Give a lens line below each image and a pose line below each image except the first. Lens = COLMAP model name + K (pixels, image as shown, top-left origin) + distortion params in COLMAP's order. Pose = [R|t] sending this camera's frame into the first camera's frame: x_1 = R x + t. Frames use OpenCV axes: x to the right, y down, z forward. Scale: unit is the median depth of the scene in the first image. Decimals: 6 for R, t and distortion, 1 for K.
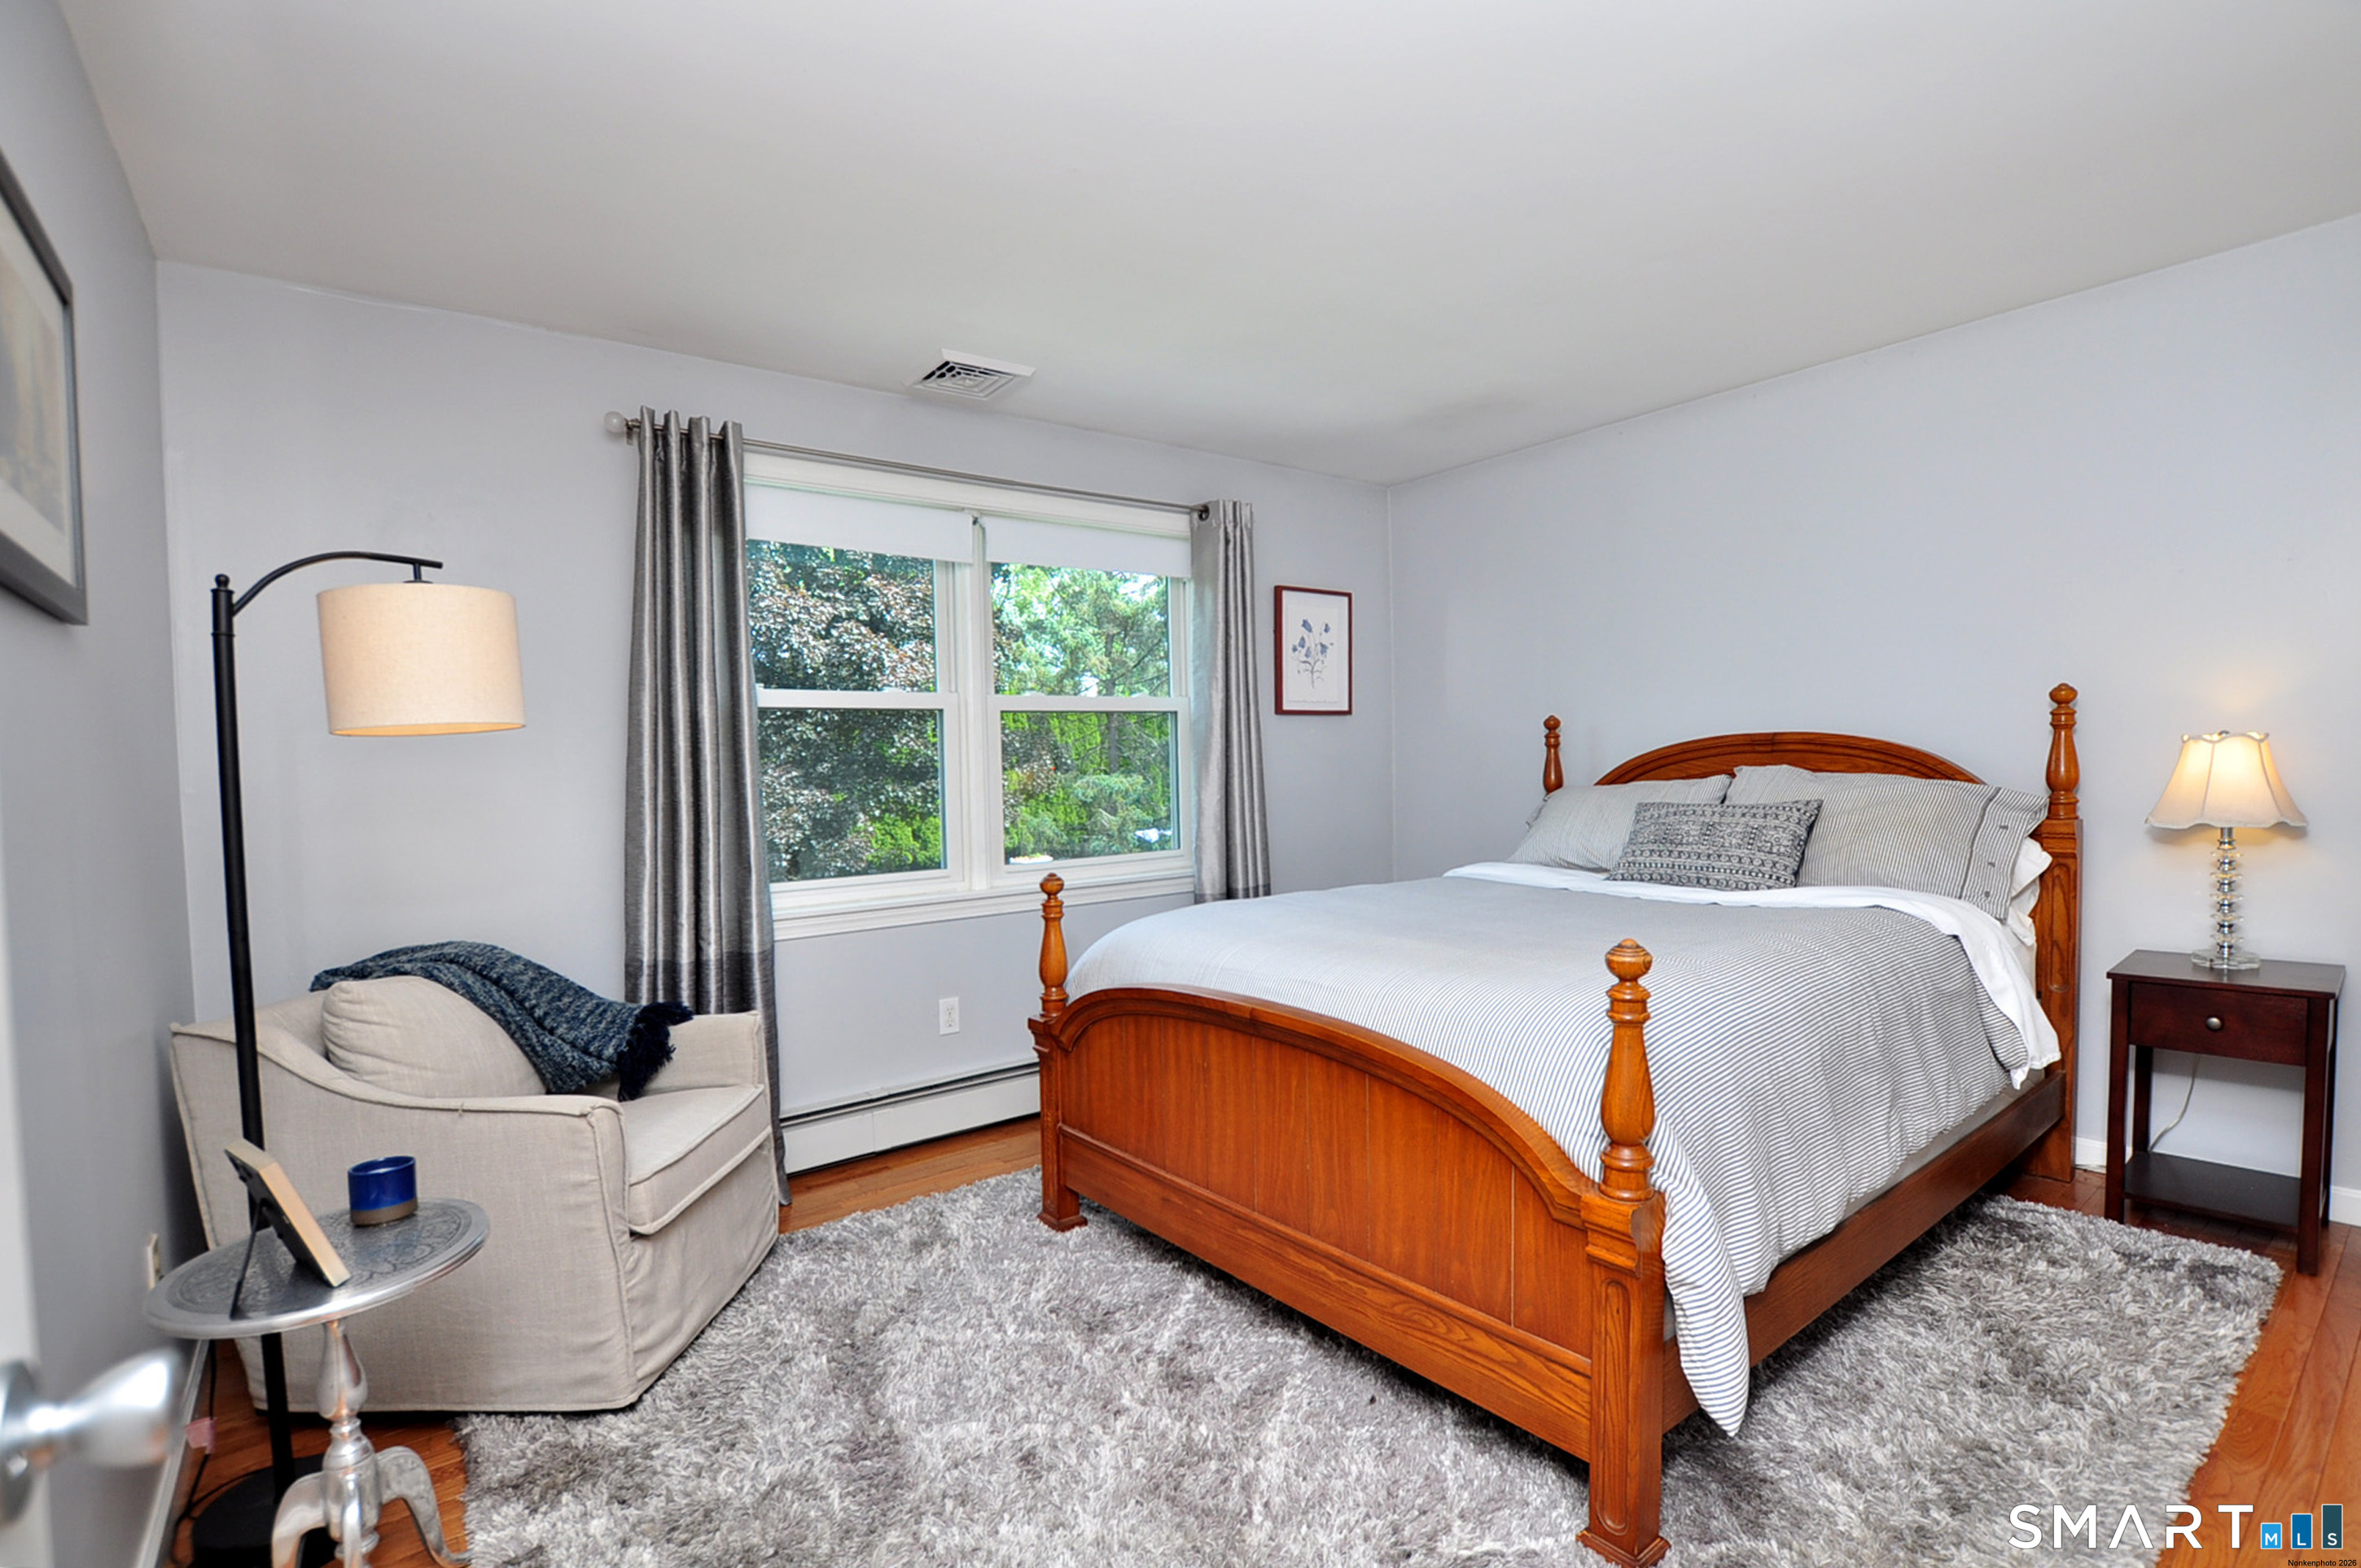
lens RADIAL K [[1084.7, 0, 1184.9], [0, 1084.7, 794.4], [0, 0, 1]] dist [-0.029597, 0.000576]
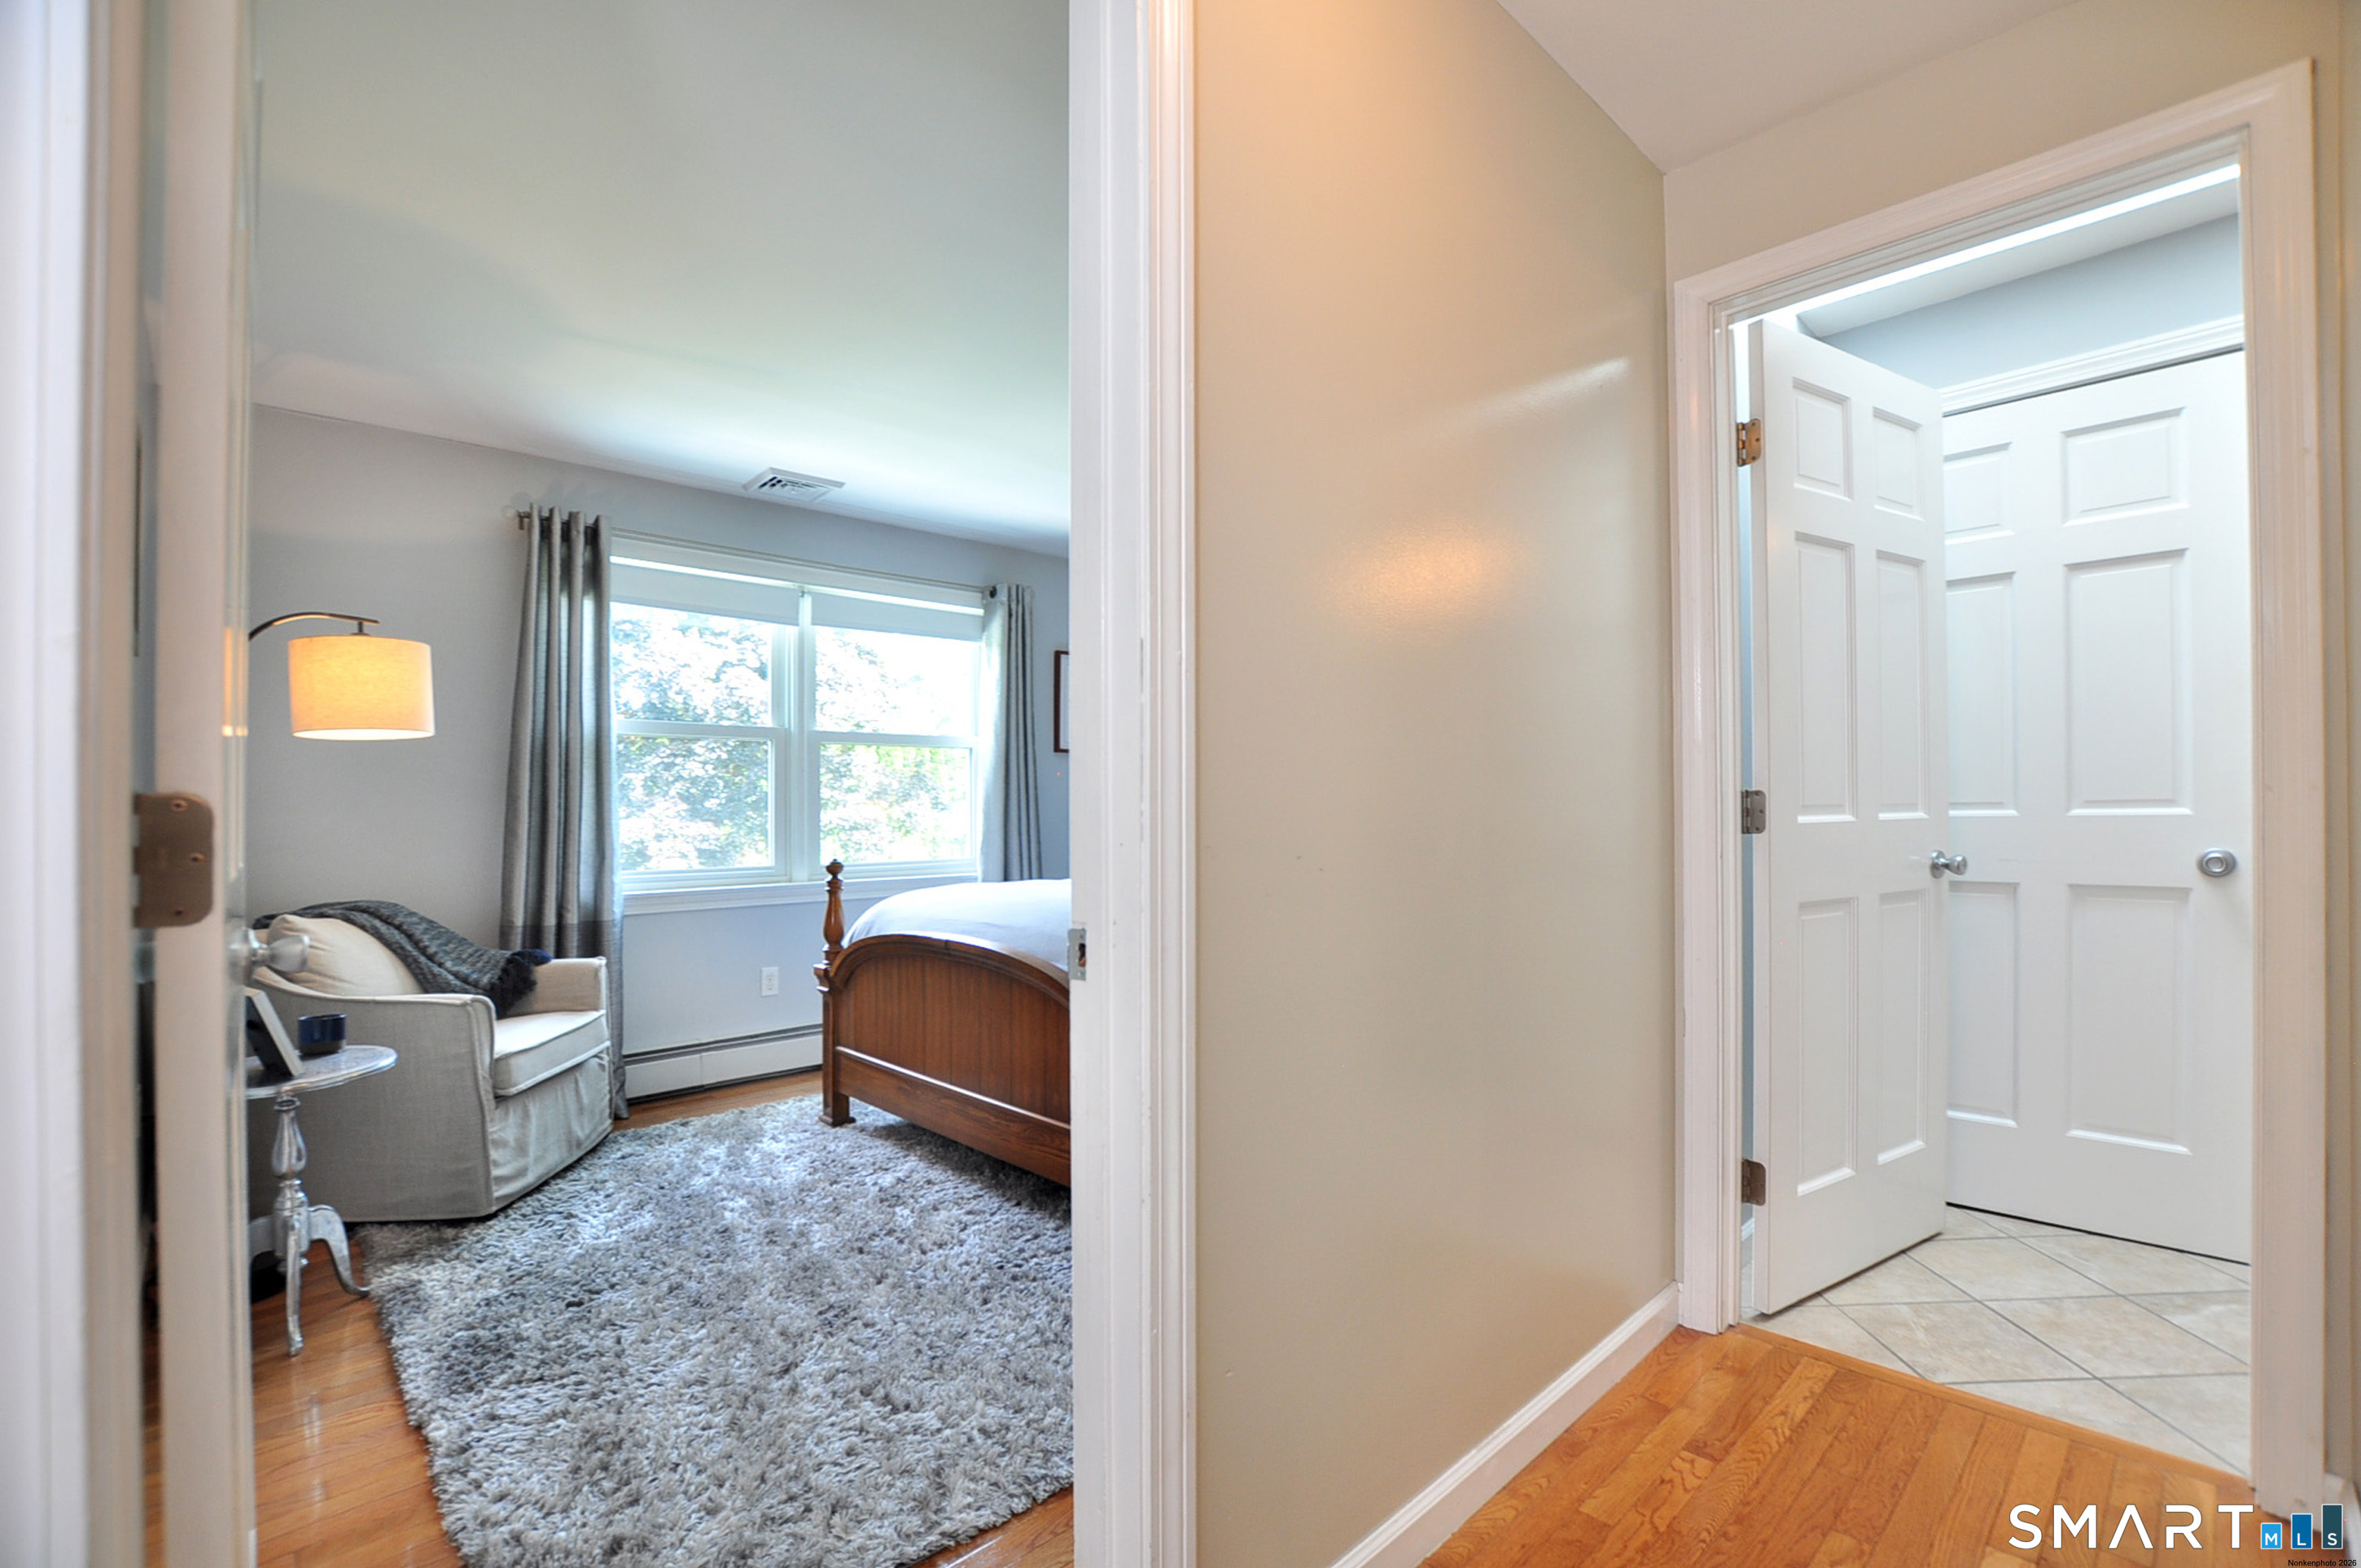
lens RADIAL K [[1039.5, 0, 1191.5], [0, 1039.5, 798.7], [0, 0, 1]] dist [-0.029974, 0.000895]
pose [[0.994589, 0.018486, 0.102226, 0.198850], [-0.014160, 0.998980, -0.042886, 0.050143], [-0.102914, 0.041206, 0.993836, -0.356492]]
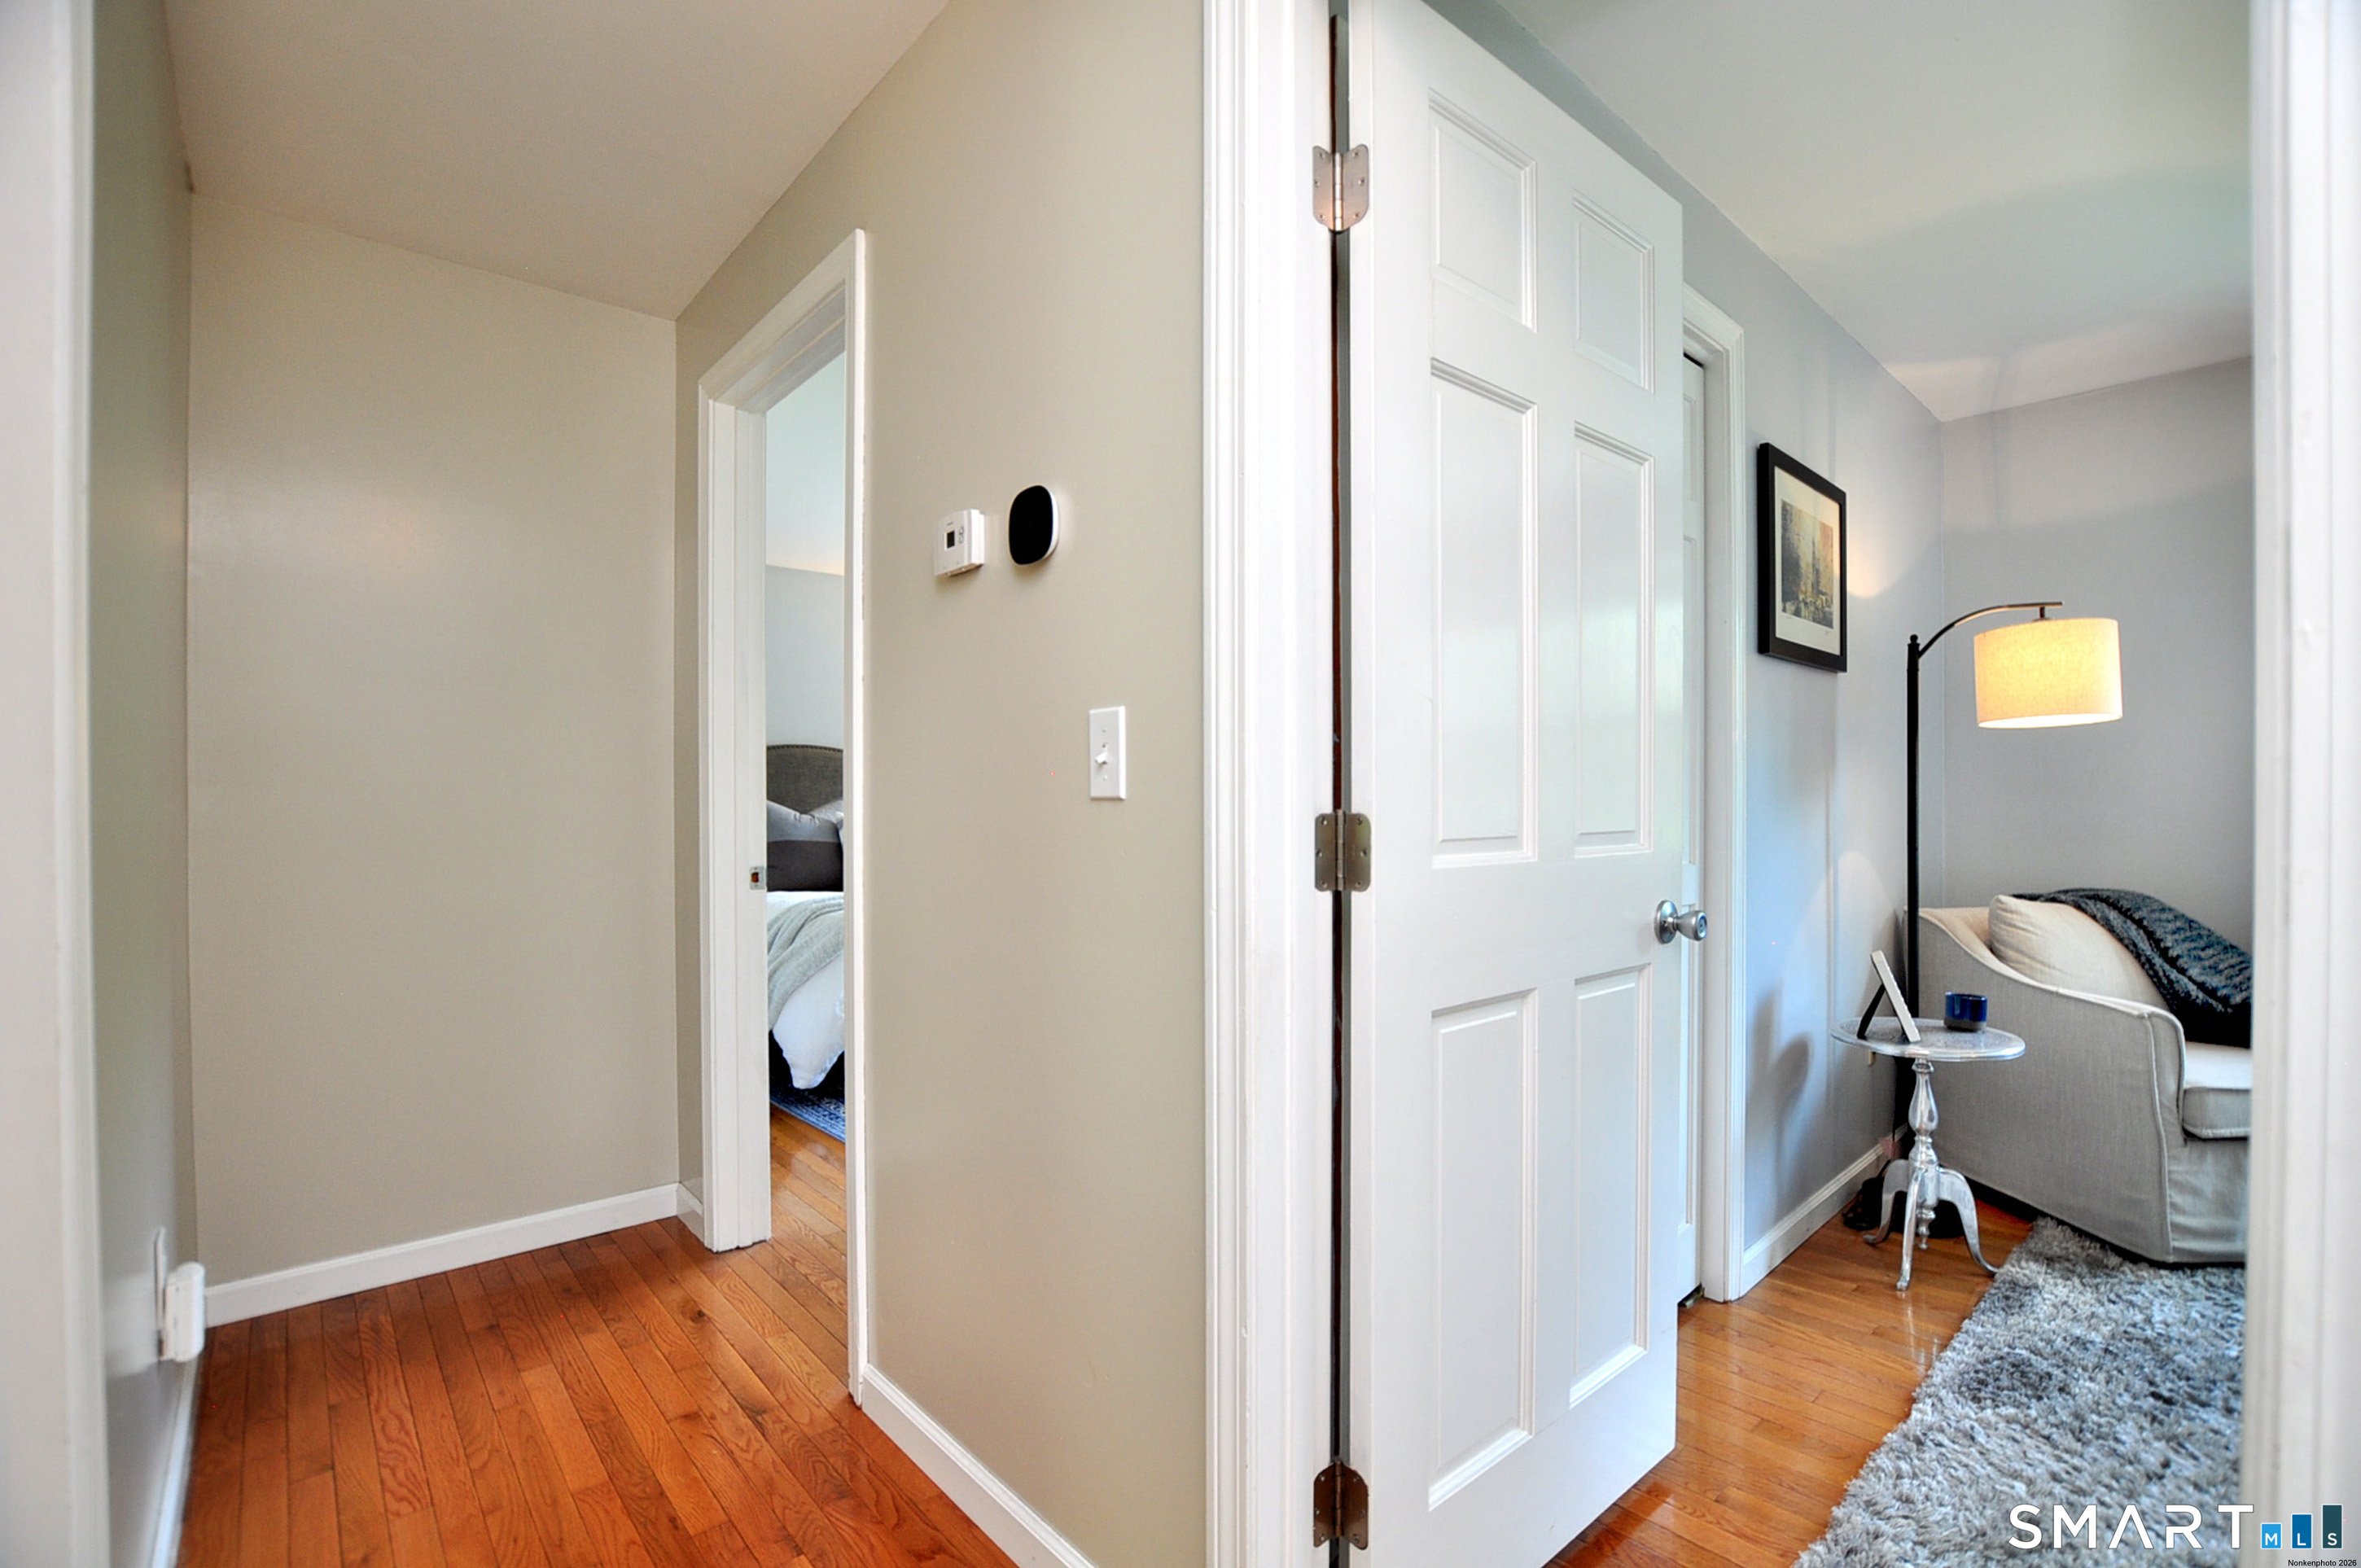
lens RADIAL K [[1039.5, 0, 1191.5], [0, 1039.5, 798.7], [0, 0, 1]] dist [-0.029974, 0.000895]
pose [[0.059086, 0.035462, -0.997623, 0.428041], [-0.027063, 0.999058, 0.033910, 0.019588], [0.997886, 0.024995, 0.059990, -0.159383]]
